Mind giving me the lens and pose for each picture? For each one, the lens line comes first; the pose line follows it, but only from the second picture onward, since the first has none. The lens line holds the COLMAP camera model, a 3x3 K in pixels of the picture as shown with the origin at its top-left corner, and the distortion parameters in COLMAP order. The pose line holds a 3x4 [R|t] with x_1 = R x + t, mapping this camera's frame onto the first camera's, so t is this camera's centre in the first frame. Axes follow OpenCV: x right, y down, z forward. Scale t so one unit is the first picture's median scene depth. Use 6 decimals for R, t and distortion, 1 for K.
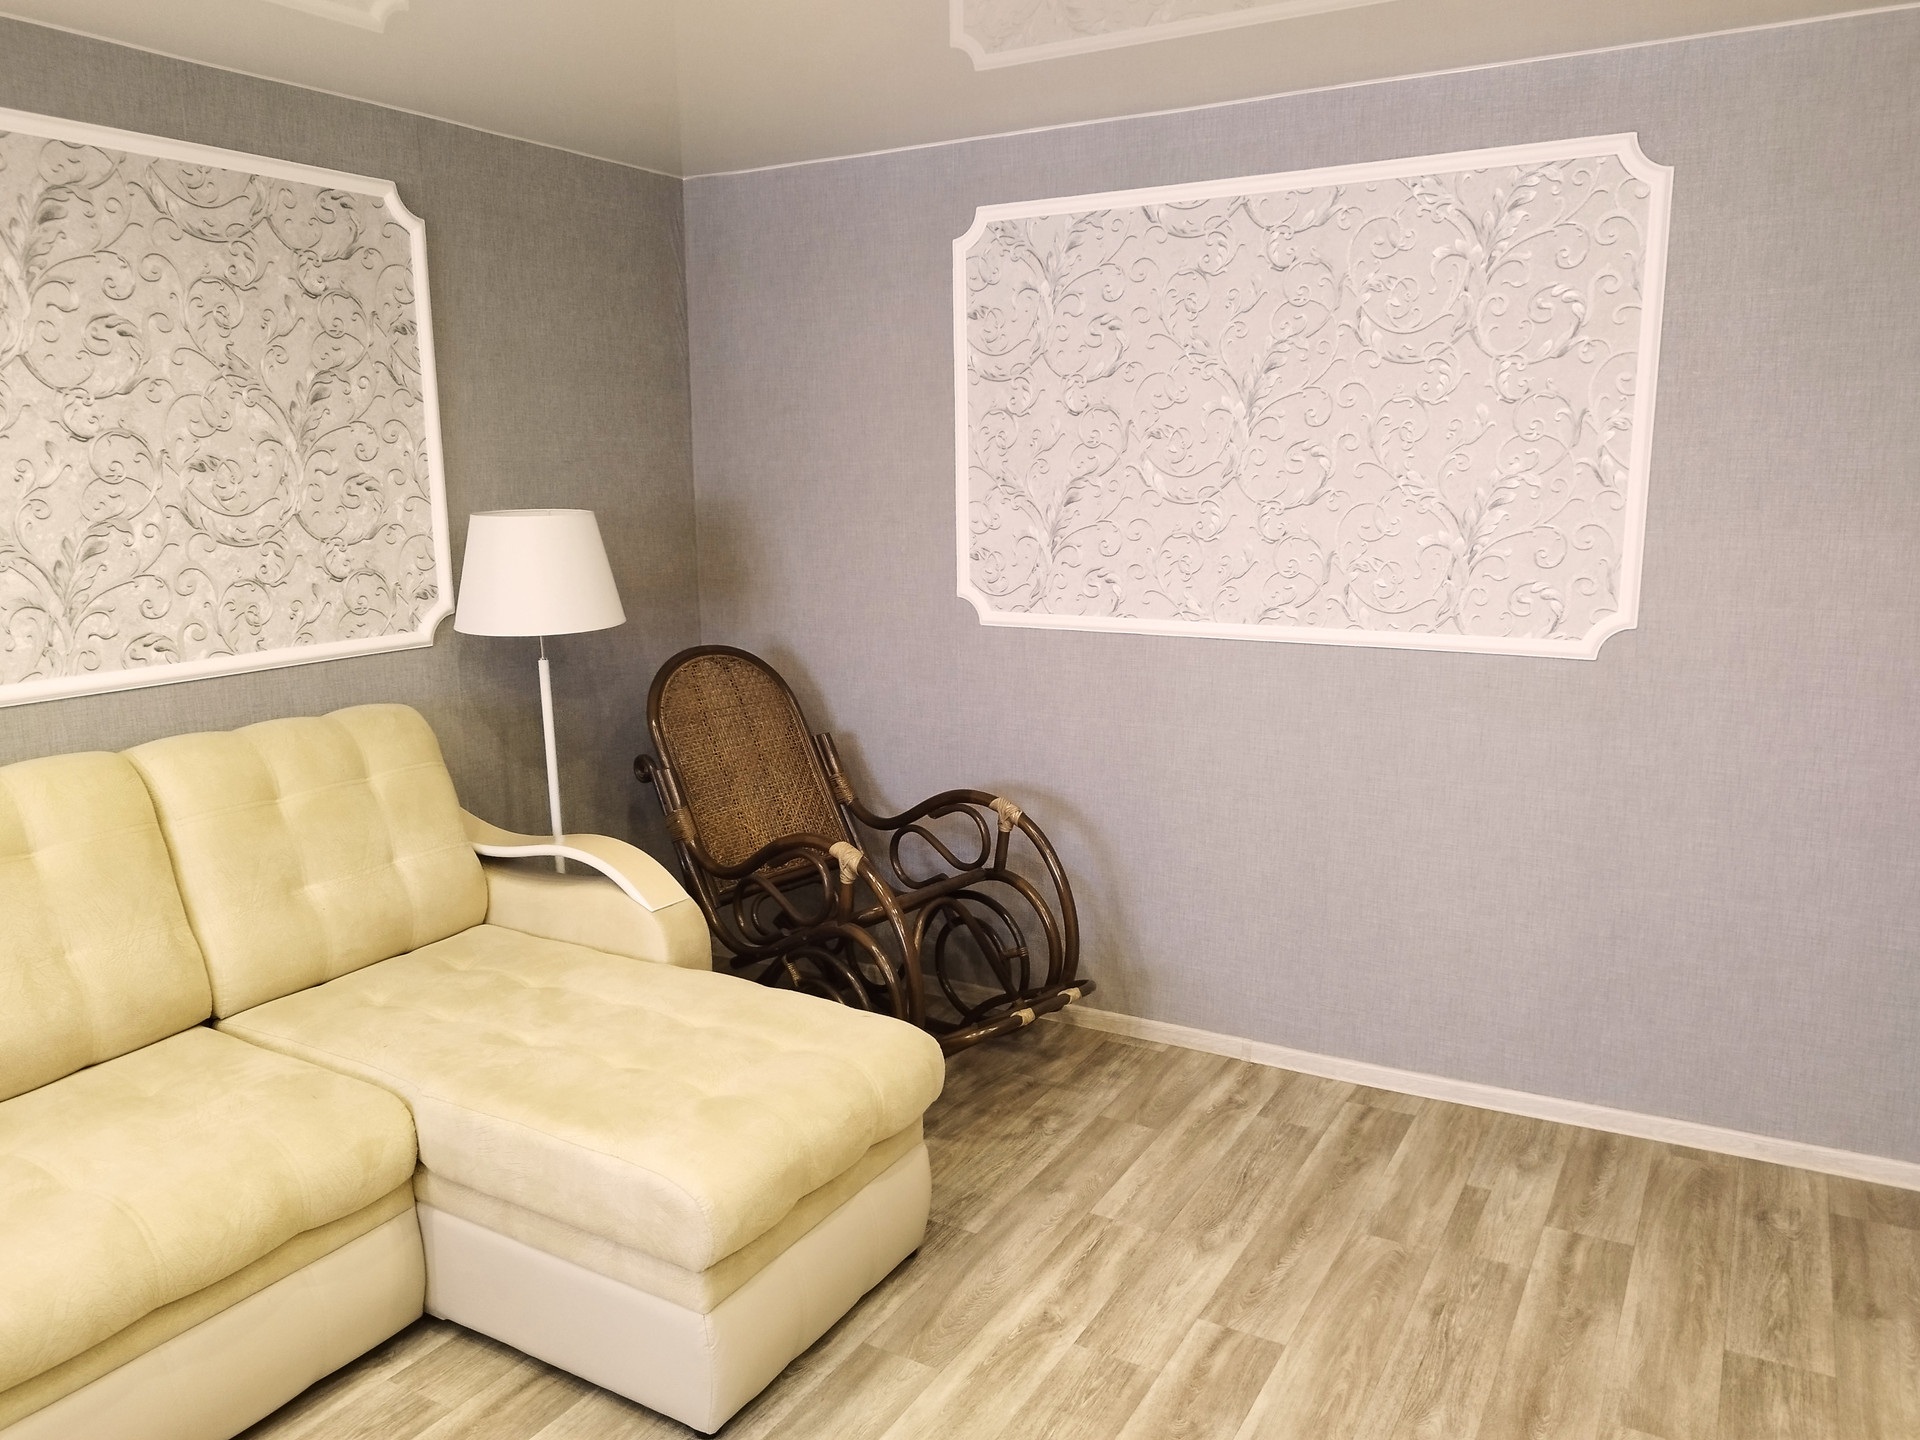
lens RADIAL K [[1380.6, 0, 965.9], [0, 1380.6, 731.0], [0, 0, 1]] dist [0.032622, -0.034247]
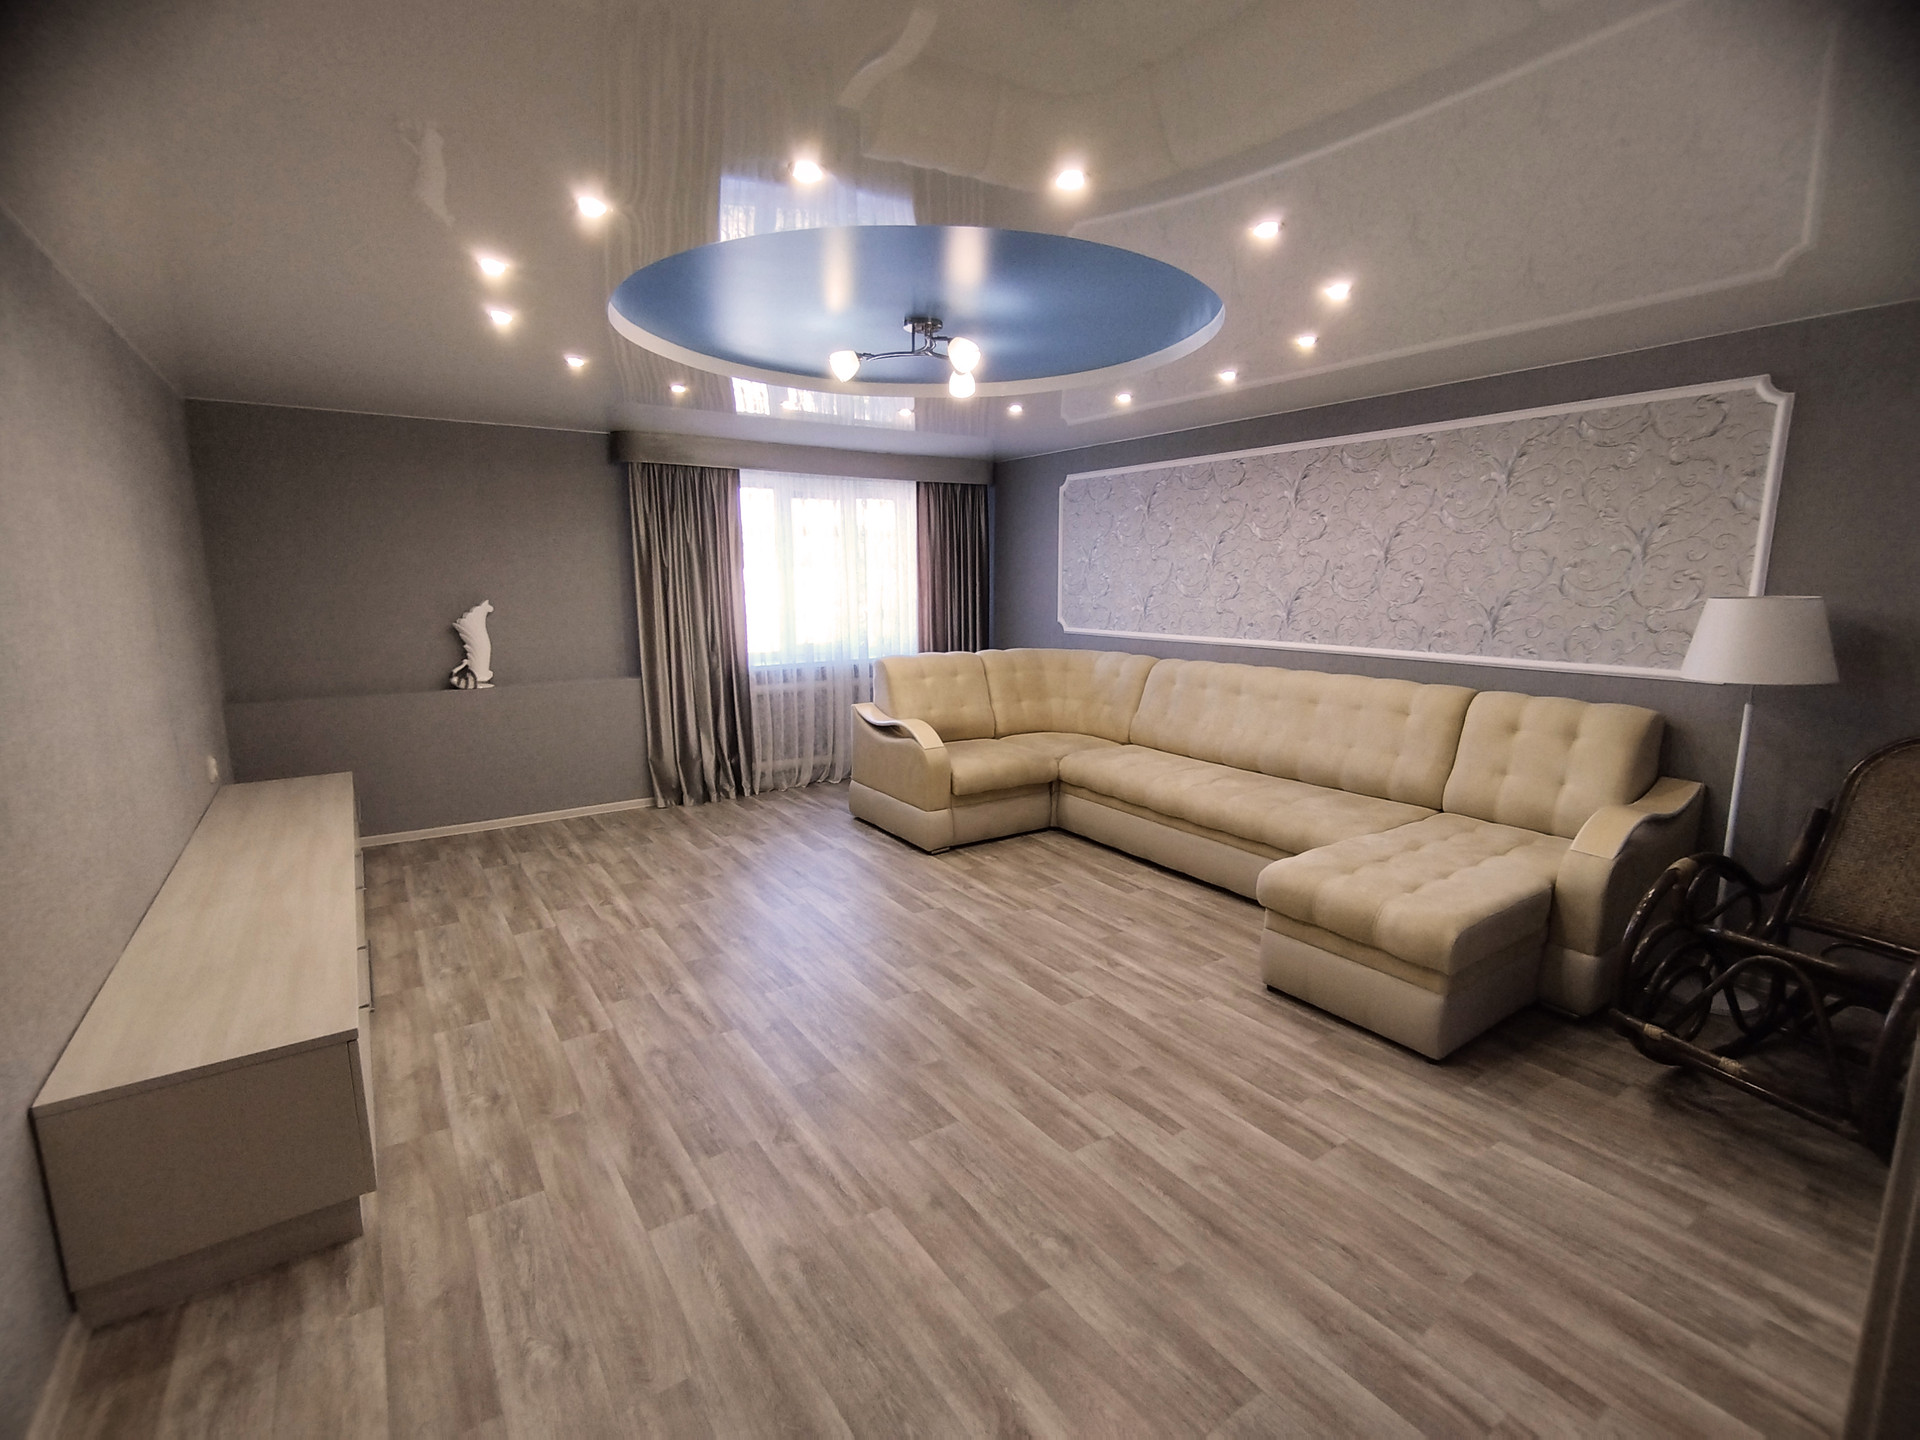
lens RADIAL K [[868.3, 0, 962.4], [0, 868.3, 725.9], [0, 0, 1]] dist [-0.001282, 0.000010]
pose [[-0.429412, 0.161463, -0.888558, 0.983000], [-0.164647, 0.953402, 0.252815, -0.146448], [0.887973, 0.254860, -0.382818, 0.785714]]
